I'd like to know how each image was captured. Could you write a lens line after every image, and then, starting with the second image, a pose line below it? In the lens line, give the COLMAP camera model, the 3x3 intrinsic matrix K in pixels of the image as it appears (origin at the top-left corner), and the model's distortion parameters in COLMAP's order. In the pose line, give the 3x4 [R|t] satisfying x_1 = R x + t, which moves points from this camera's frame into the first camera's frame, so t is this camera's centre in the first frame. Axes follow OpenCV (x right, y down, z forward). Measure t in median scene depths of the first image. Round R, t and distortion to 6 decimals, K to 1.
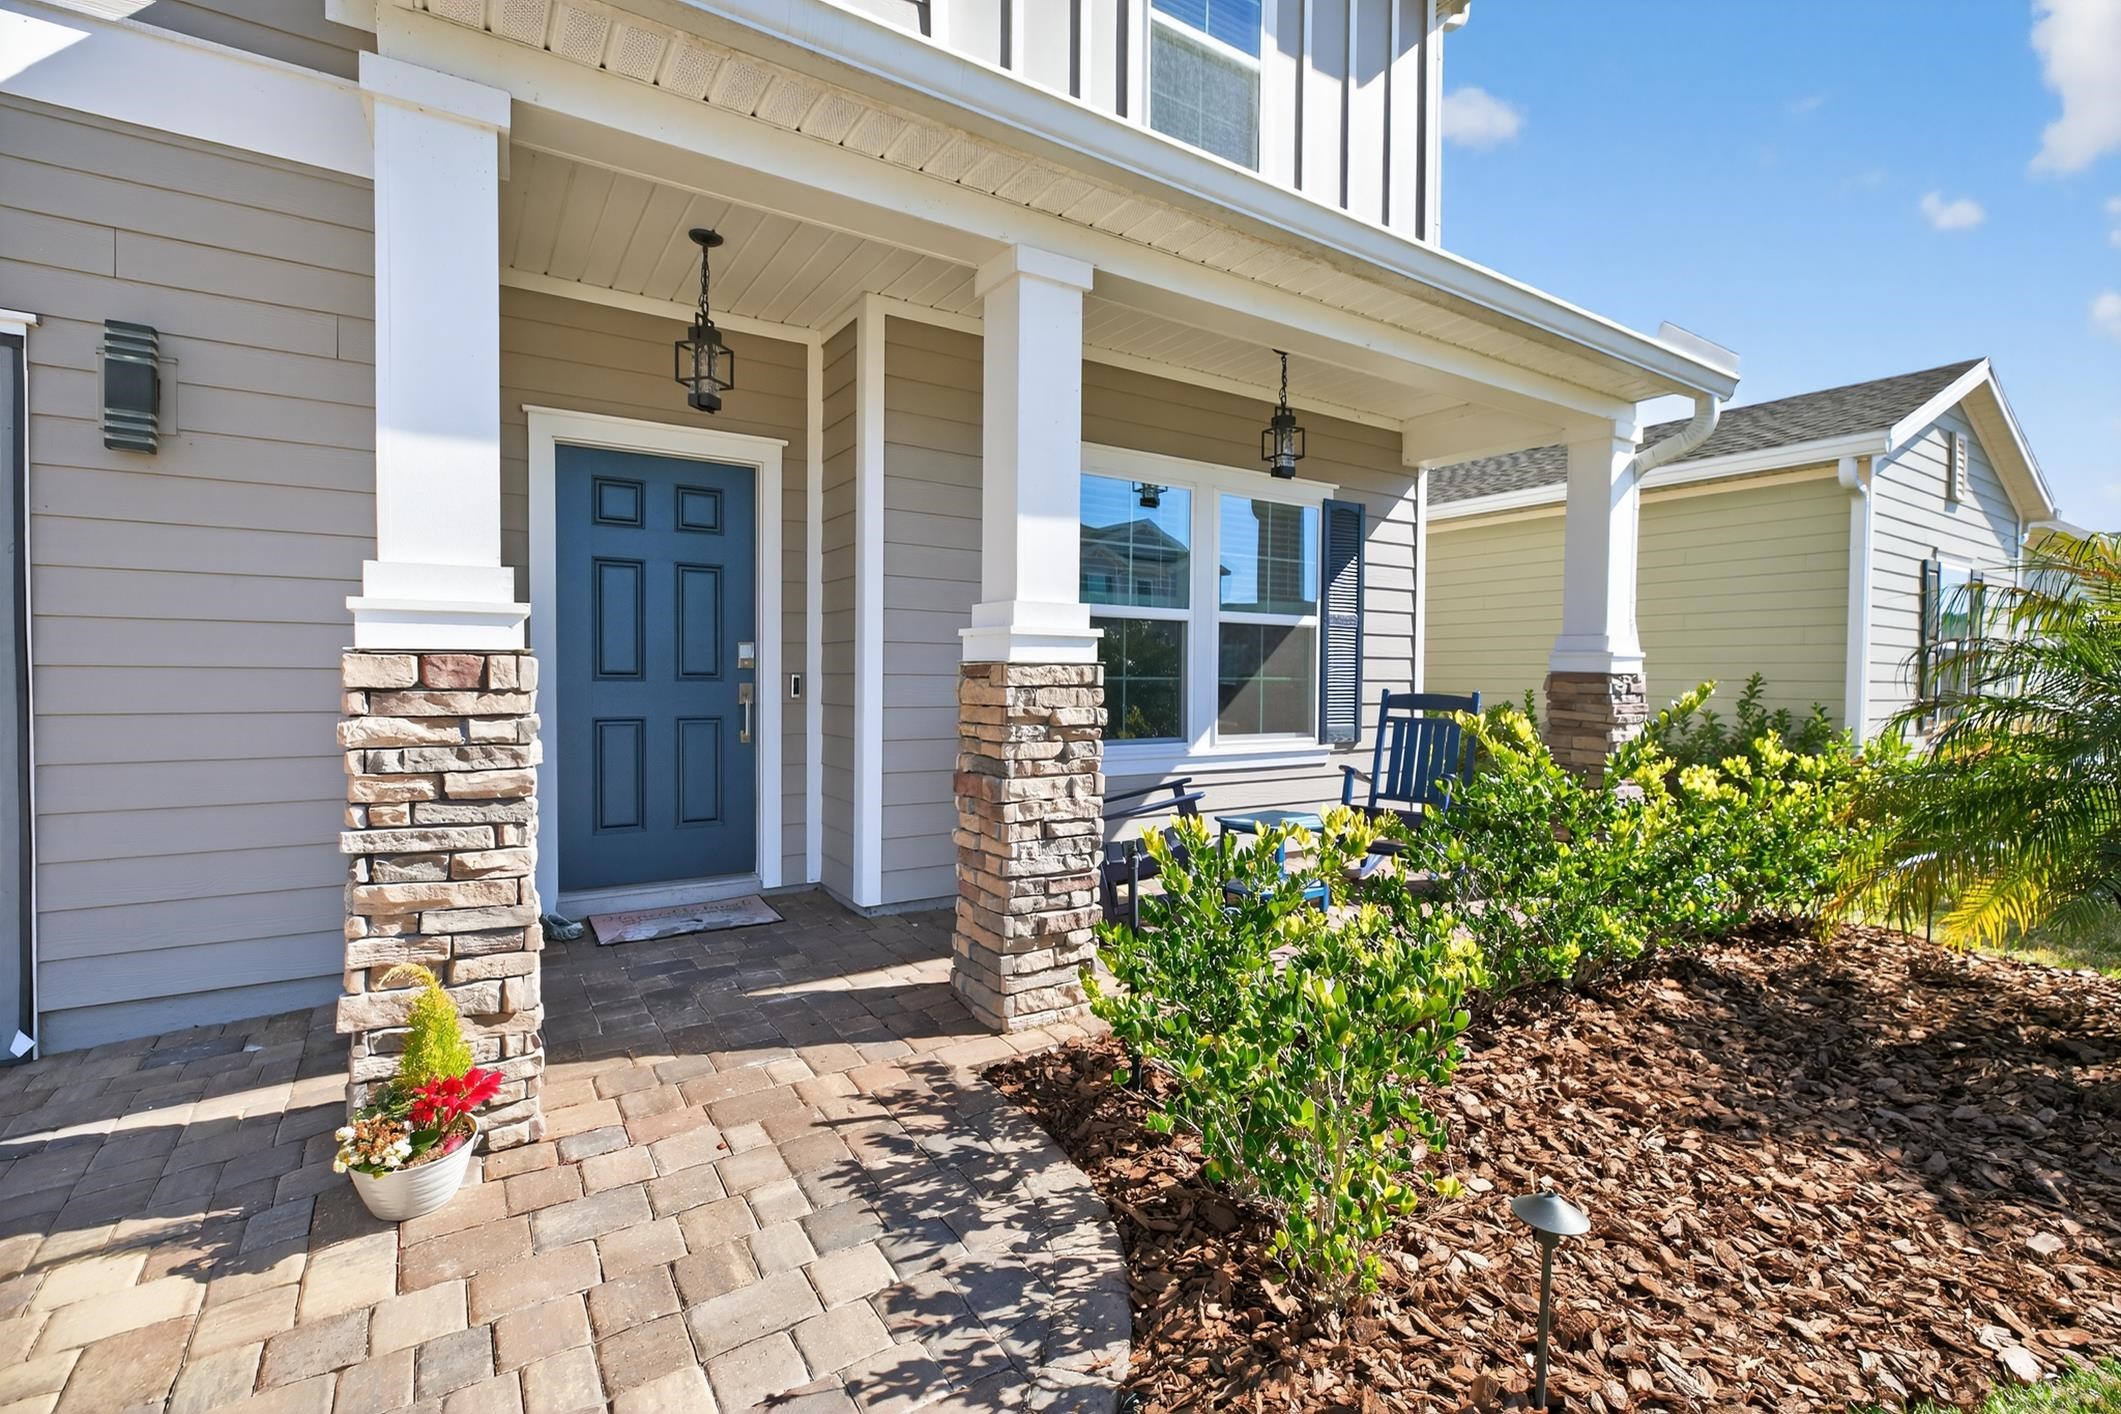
lens RADIAL K [[958.2, 0, 1069.6], [0, 958.2, 708.6], [0, 0, 1]] dist [0.000683, 0.000004]
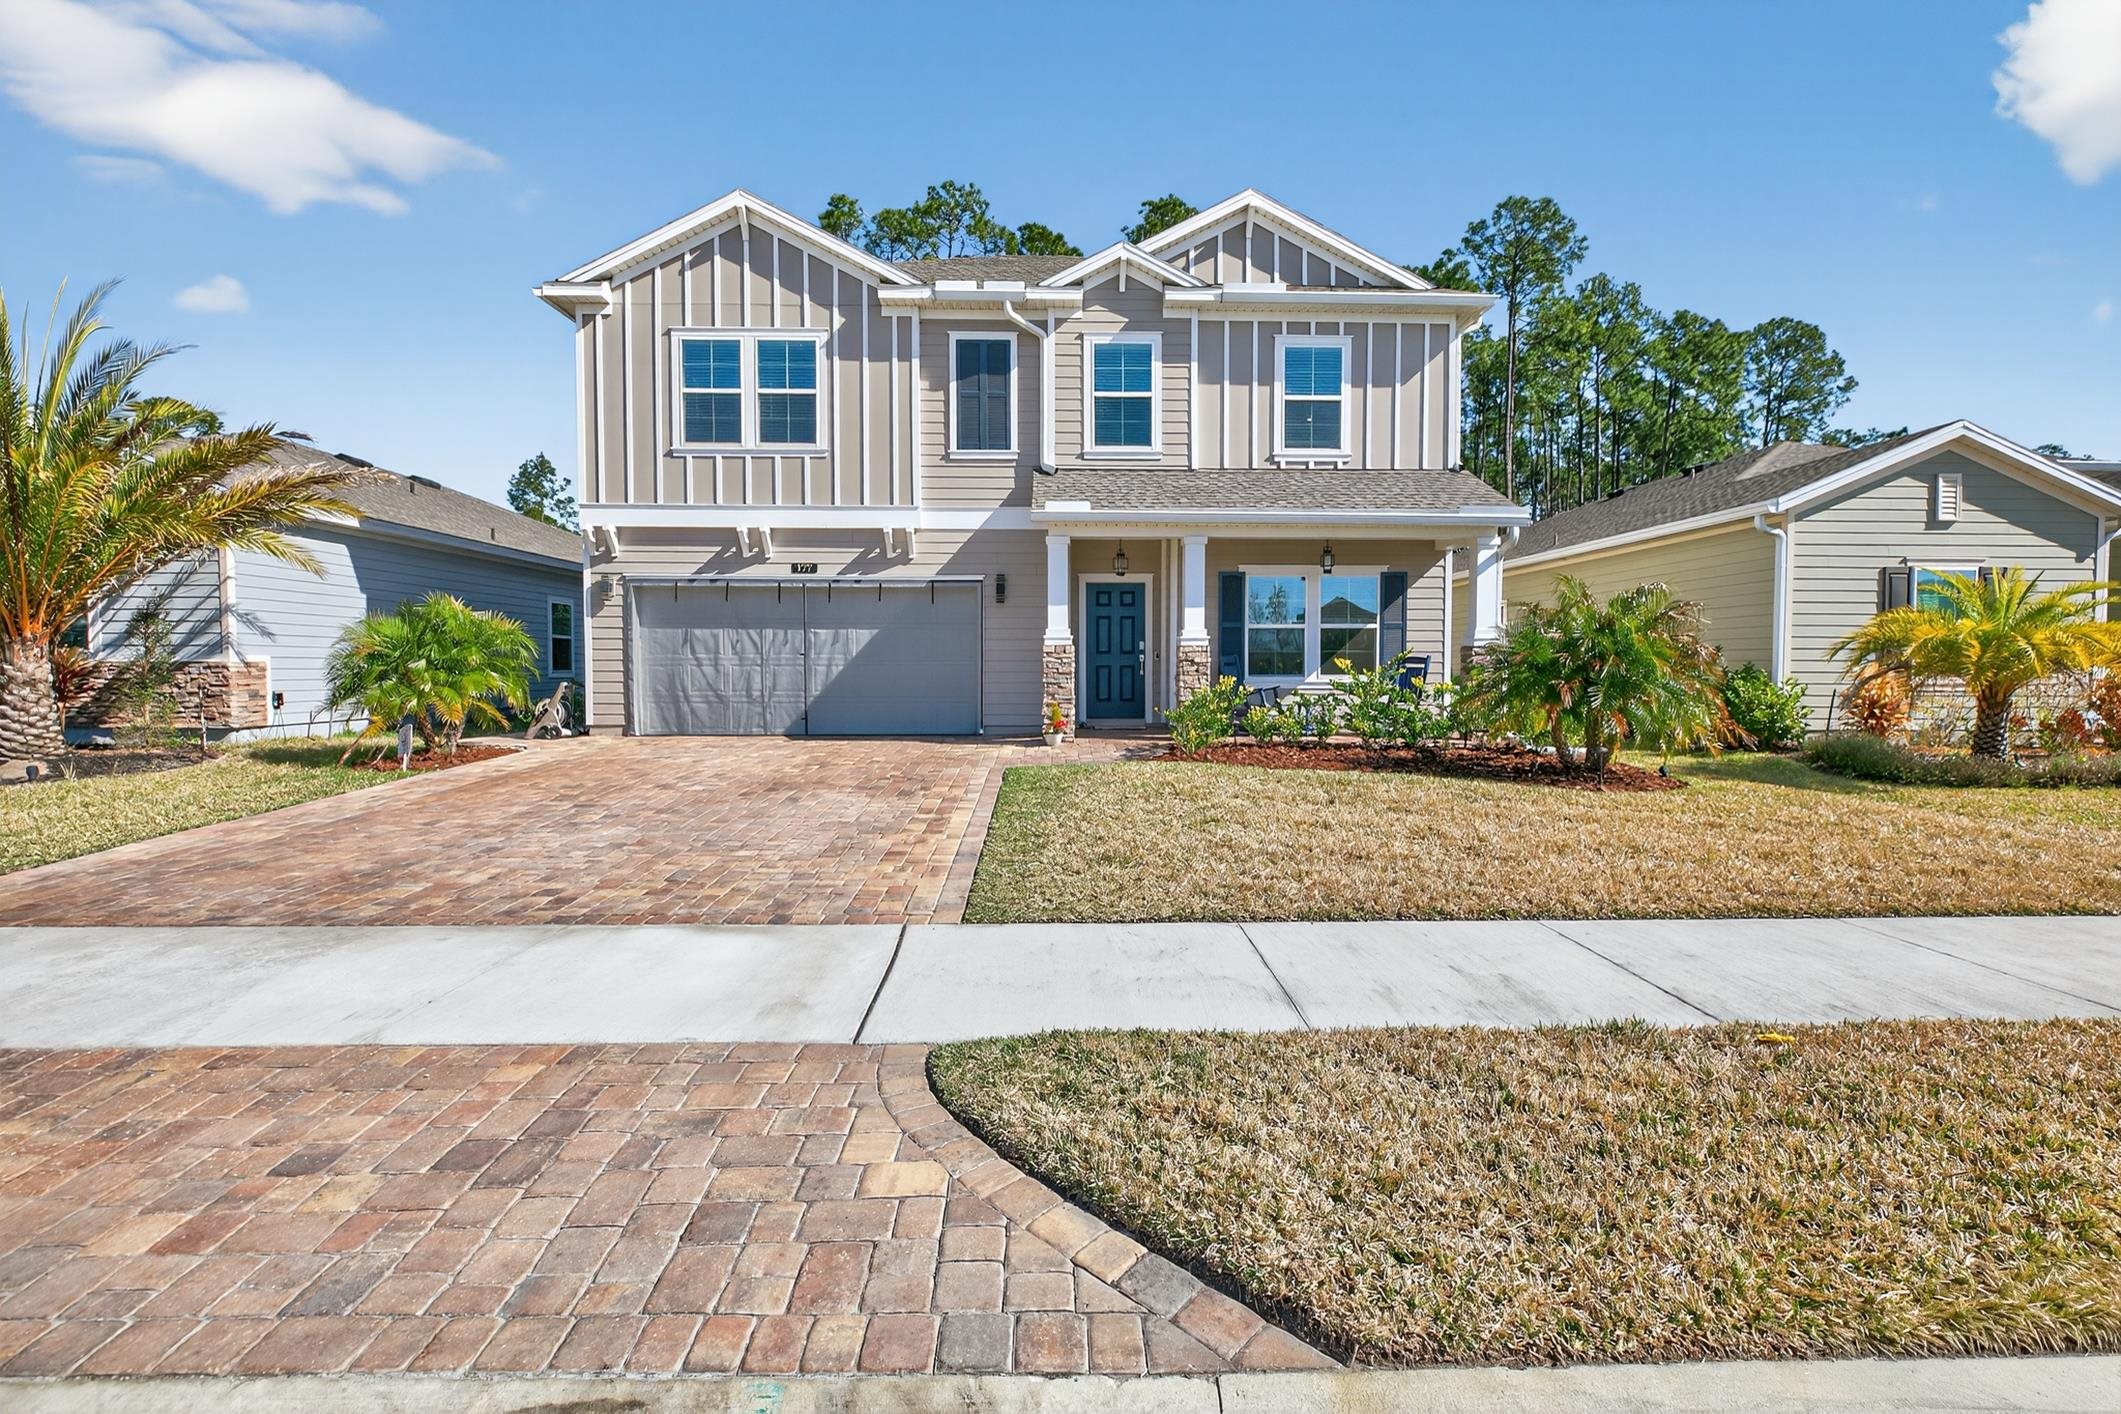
lens RADIAL K [[991.1, 0, 1060.5], [0, 991.1, 707.0], [0, 0, 1]] dist [0.001193, 0.000053]
pose [[0.841838, 0.013270, -0.539566, 1.143567], [-0.010273, 0.999911, 0.008564, 0.114618], [0.539632, -0.001666, 0.841899, -1.780392]]
